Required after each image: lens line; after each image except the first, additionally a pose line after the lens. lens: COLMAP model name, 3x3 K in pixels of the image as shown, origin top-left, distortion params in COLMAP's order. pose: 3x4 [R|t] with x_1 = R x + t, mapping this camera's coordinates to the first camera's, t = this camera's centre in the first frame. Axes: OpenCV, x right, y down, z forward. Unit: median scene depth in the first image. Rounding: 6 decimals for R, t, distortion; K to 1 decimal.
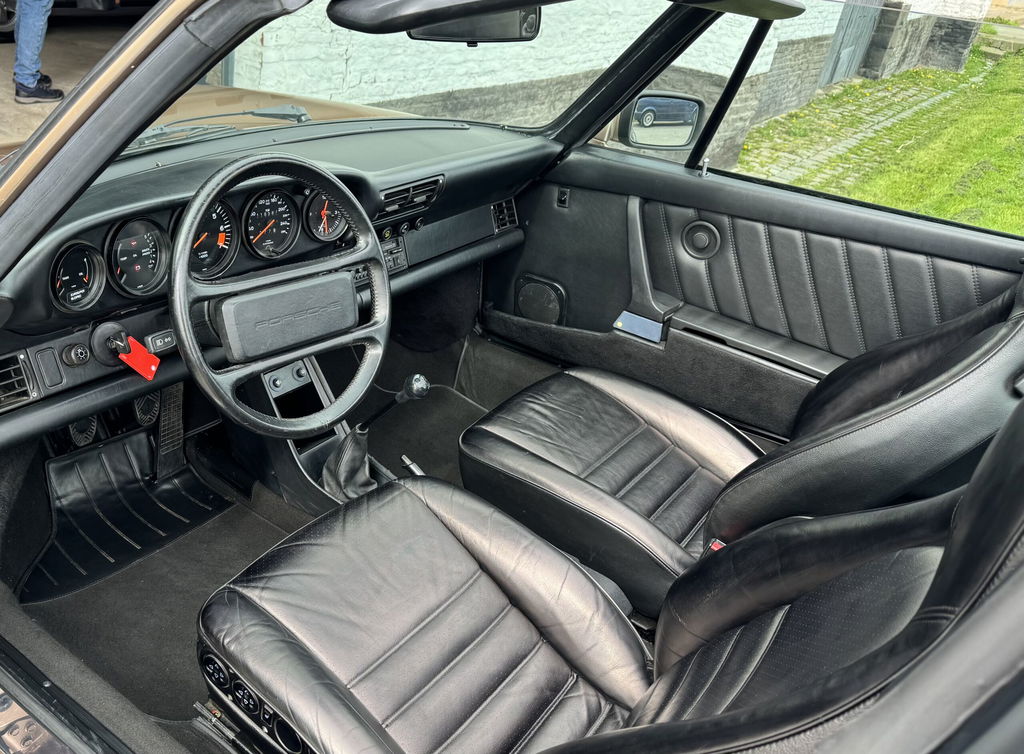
lens RADIAL K [[1007.7, 0, 512.0], [0, 1007.7, 377.0], [0, 0, 1]] dist [0.059740, -0.009288]
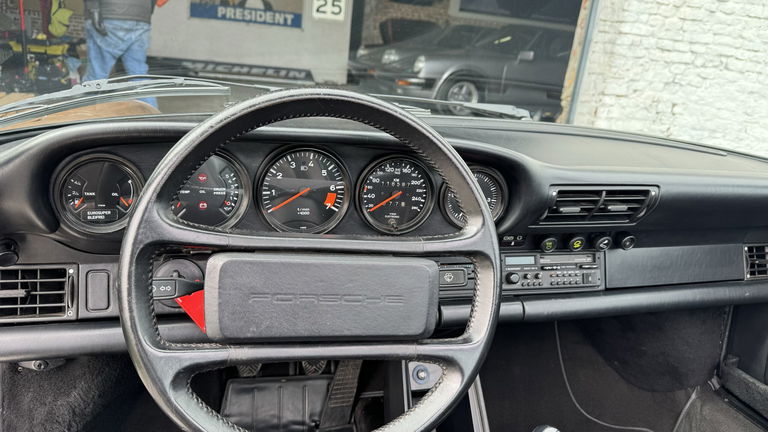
lens RADIAL K [[568.0, 0, 384.1], [0, 568.0, 186.2], [0, 0, 1]] dist [0.004614, -0.002774]
pose [[0.763116, 0.111303, -0.636605, 0.043807], [-0.276587, 0.946532, -0.166063, -0.048576], [0.584084, 0.302802, 0.753099, 0.407437]]
